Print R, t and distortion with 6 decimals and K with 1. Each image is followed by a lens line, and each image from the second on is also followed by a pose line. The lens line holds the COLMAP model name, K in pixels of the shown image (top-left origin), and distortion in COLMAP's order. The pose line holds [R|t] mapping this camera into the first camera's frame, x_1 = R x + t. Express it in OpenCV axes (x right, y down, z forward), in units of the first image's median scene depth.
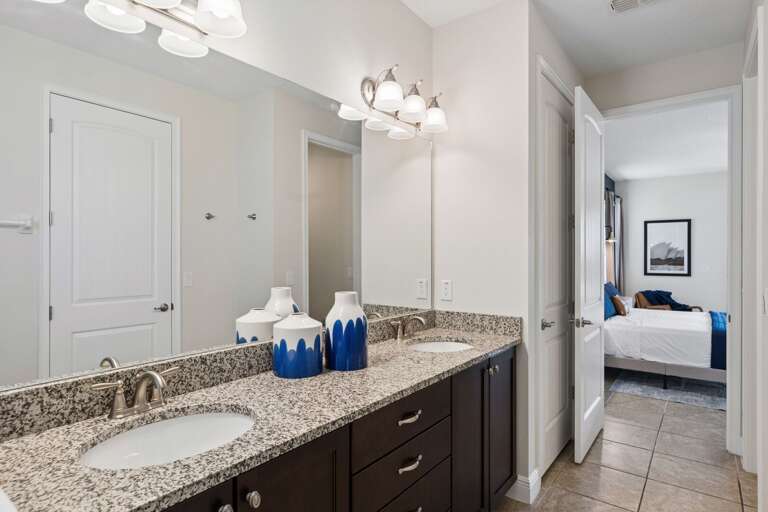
lens RADIAL K [[419.6, 0, 382.5], [0, 419.6, 267.4], [0, 0, 1]] dist [-0.002387, -0.000485]
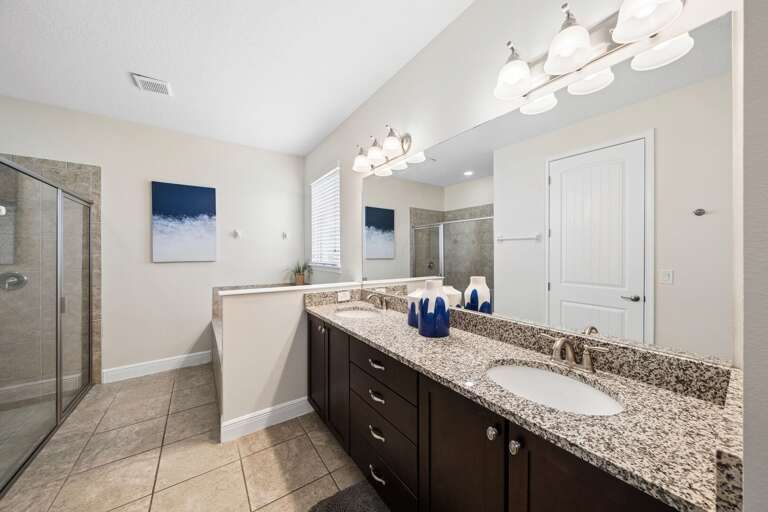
lens RADIAL K [[267.4, 0, 384.0], [0, 267.4, 256.0], [0, 0, 1]] dist [-0.000378, -0.000021]
pose [[-0.301326, 0.005194, -0.953507, 0.356737], [-0.028693, 0.999483, 0.014512, -0.011521], [0.953089, 0.031731, -0.301021, 0.494338]]
